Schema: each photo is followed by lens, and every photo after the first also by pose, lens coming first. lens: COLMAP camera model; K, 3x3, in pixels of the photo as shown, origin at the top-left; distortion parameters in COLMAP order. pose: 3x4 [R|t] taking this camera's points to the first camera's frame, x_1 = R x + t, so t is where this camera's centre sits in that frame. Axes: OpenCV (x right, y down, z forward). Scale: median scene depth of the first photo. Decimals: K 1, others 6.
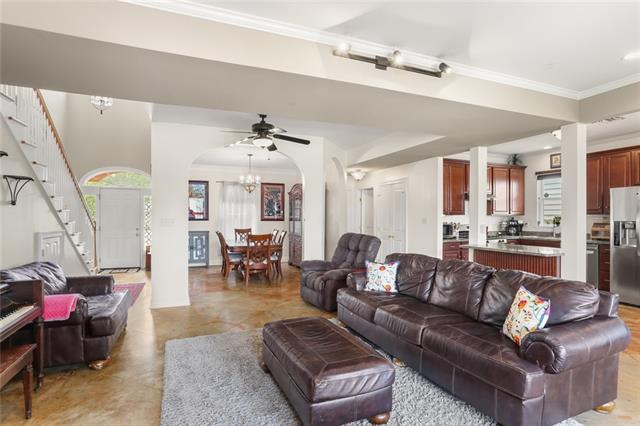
lens RADIAL K [[318.1, 0, 316.9], [0, 318.1, 219.2], [0, 0, 1]] dist [-0.031918, 0.003048]
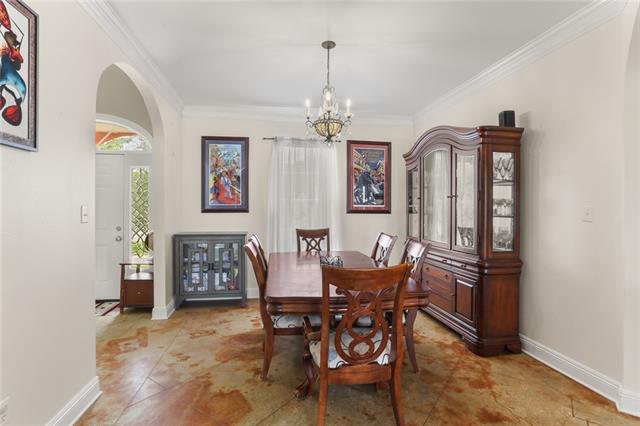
lens RADIAL K [[318.1, 0, 318.9], [0, 318.1, 212.7], [0, 0, 1]] dist [-0.031918, 0.003048]
pose [[0.976399, 0.003229, -0.215949, -0.114218], [-0.002080, 0.999982, 0.005549, 0.001185], [0.215963, -0.004969, 0.976389, 0.511291]]
